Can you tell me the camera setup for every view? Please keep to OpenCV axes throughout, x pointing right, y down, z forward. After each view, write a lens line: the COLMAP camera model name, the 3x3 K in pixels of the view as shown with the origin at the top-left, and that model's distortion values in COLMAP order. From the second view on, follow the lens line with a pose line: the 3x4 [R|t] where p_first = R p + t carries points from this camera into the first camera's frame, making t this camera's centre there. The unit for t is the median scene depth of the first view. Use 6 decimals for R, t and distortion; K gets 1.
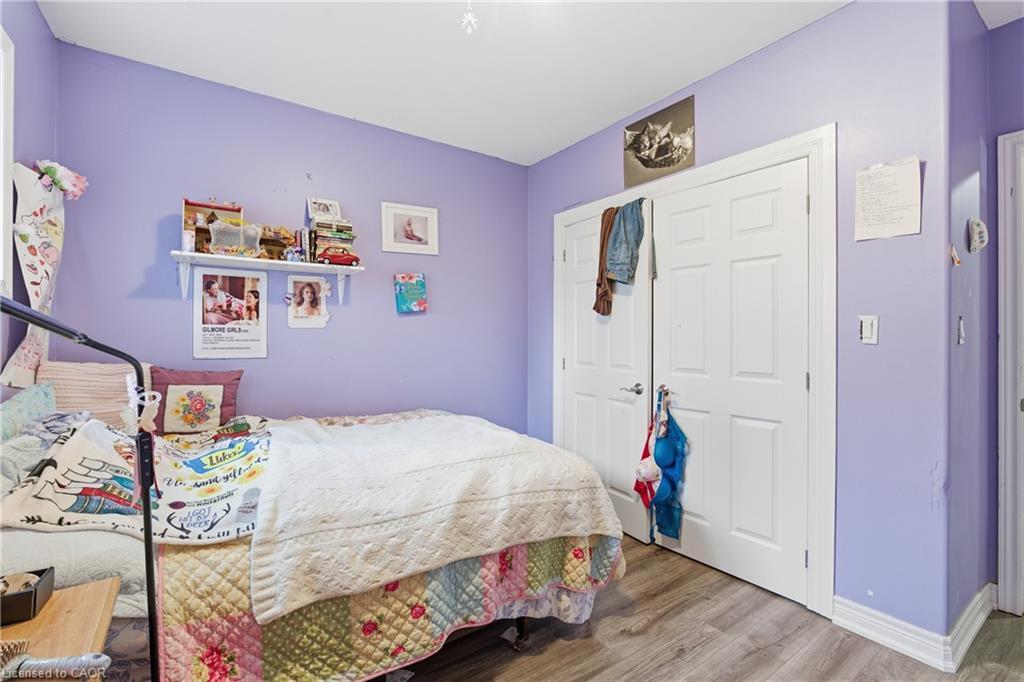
lens RADIAL K [[442.1, 0, 509.2], [0, 442.1, 336.2], [0, 0, 1]] dist [-0.014976, 0.002224]
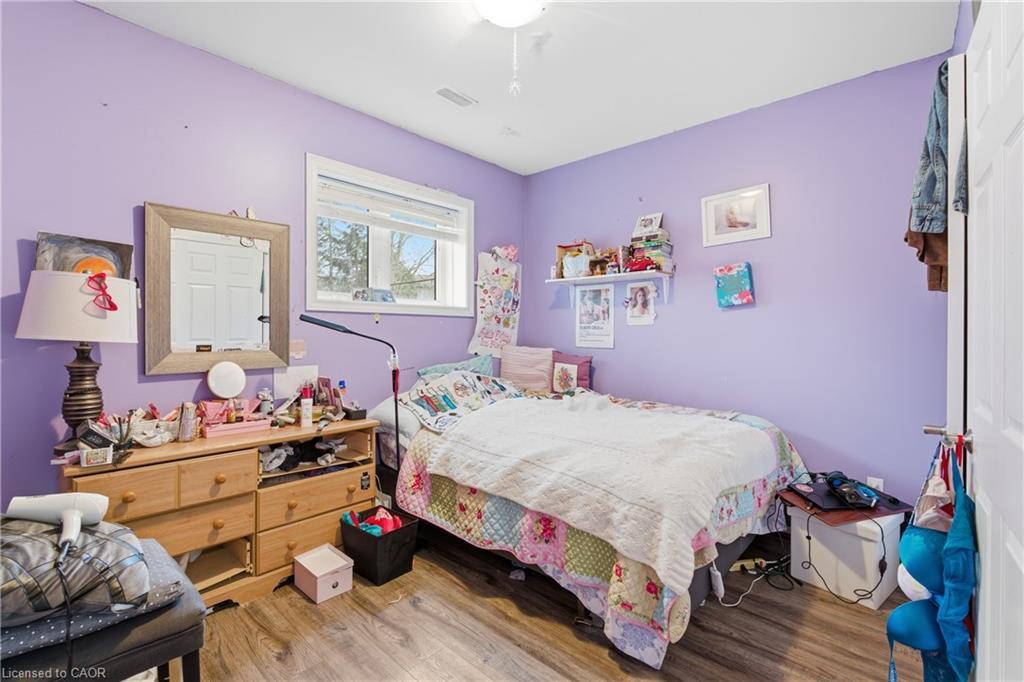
lens RADIAL K [[442.1, 0, 515.2], [0, 442.1, 333.9], [0, 0, 1]] dist [-0.014976, 0.002224]
pose [[0.255198, 0.002448, -0.966886, 0.696906], [0.000107, 0.999997, 0.002560, 0.002566], [0.966889, -0.000756, 0.255197, 0.400009]]
